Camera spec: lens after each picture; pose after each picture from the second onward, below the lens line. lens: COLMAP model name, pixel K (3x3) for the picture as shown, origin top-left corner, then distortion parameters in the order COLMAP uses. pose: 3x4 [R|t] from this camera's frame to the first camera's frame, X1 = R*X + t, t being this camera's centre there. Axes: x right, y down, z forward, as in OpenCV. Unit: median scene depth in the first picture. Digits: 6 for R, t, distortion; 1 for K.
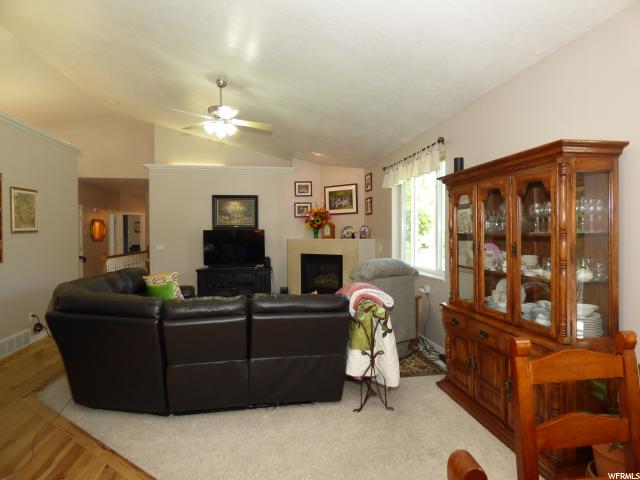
lens RADIAL K [[386.9, 0, 320.0], [0, 386.9, 240.0], [0, 0, 1]] dist [-0.007441, -0.000799]
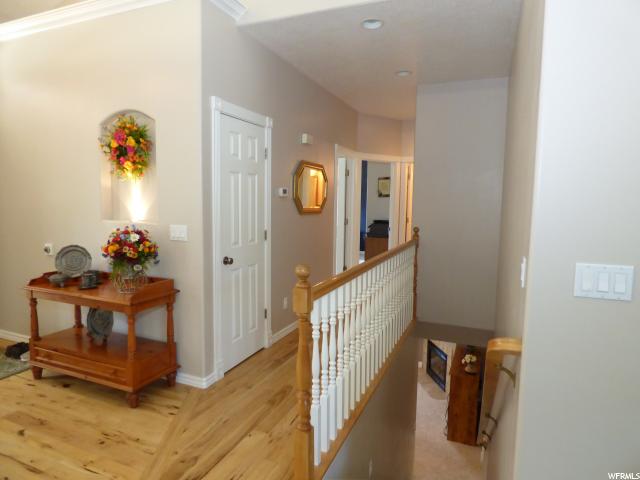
lens RADIAL K [[386.9, 0, 320.0], [0, 386.9, 240.0], [0, 0, 1]] dist [-0.007441, -0.000799]
pose [[0.851983, 0.067039, -0.519260, -0.302388], [-0.025548, 0.995910, 0.086659, -0.005028], [0.522945, -0.060566, 0.850212, 0.565606]]
